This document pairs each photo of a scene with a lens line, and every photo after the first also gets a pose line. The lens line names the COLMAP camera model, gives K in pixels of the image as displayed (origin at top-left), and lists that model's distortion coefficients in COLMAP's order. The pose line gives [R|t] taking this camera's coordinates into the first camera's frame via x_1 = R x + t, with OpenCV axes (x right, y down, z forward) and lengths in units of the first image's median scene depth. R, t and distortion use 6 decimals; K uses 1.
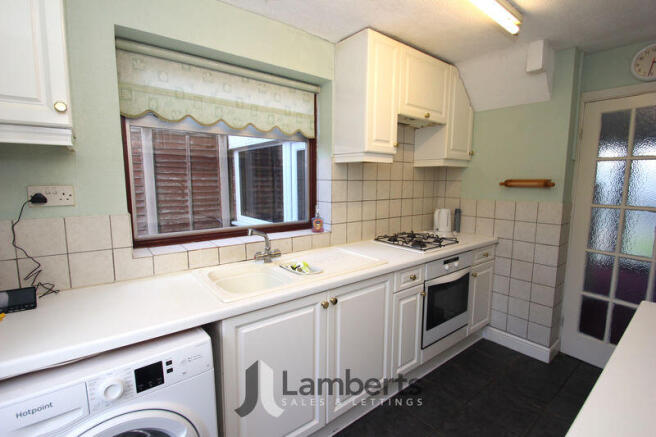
lens RADIAL K [[309.0, 0, 328.3], [0, 309.0, 217.3], [0, 0, 1]] dist [-0.000609, -0.000039]
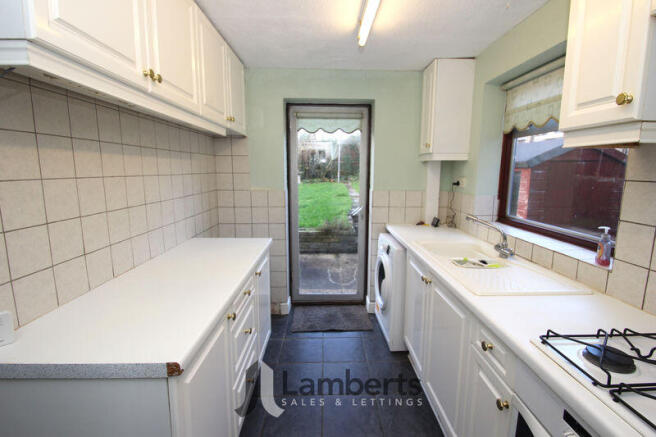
lens RADIAL K [[309.0, 0, 328.5], [0, 309.0, 217.8], [0, 0, 1]] dist [-0.000609, -0.000039]
pose [[-0.616332, 0.111193, -0.779597, 0.997436], [-0.105710, 0.969339, 0.221828, -0.156373], [0.780359, 0.219131, -0.585680, 1.183261]]
